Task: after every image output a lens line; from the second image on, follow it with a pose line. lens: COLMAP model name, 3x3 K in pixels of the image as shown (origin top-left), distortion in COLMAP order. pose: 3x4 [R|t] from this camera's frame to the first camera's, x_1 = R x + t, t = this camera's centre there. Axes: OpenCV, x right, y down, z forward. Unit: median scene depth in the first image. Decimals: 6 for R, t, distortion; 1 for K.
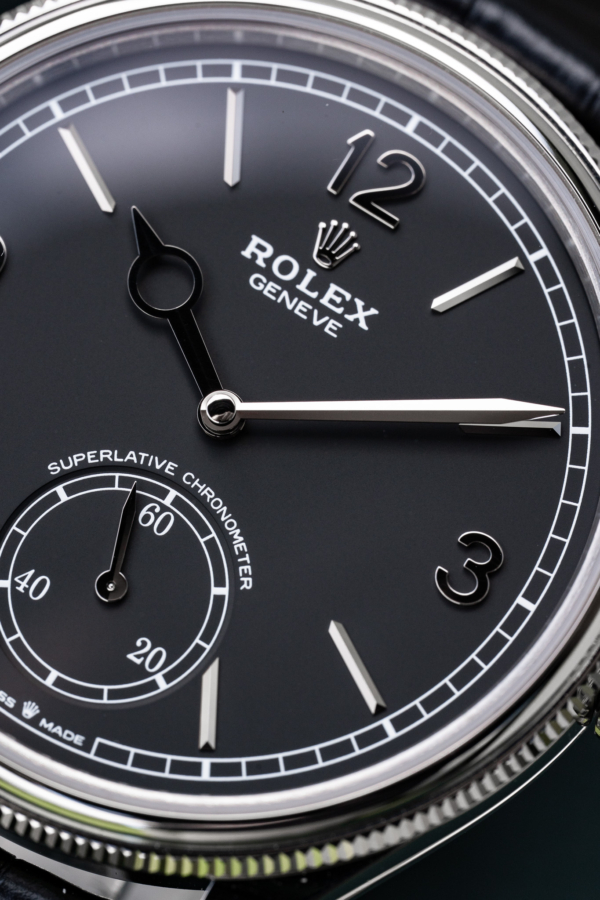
lens RADIAL K [[5161.6, 0, 298.0], [0, 5161.6, 513.3], [0, 0, 1]] dist [1.993590, -9.648913]
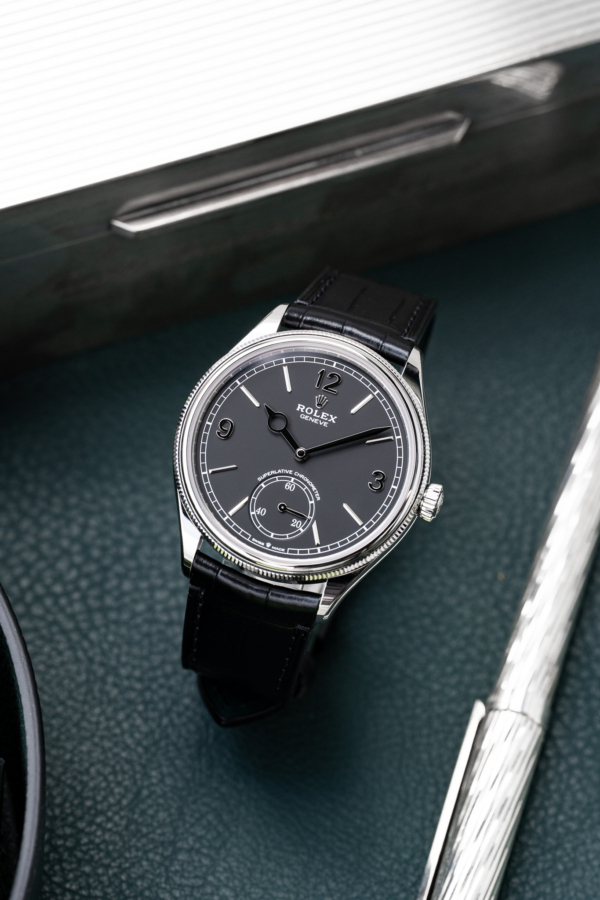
lens RADIAL K [[4586.0, 0, 279.5], [0, 4586.0, 470.9], [0, 0, 1]] dist [2.100416, -41.094596]
pose [[0.975890, -0.217693, 0.015768, -0.082977], [0.217672, 0.976017, 0.003048, -0.021075], [-0.016053, 0.000458, 0.999871, -2.219102]]
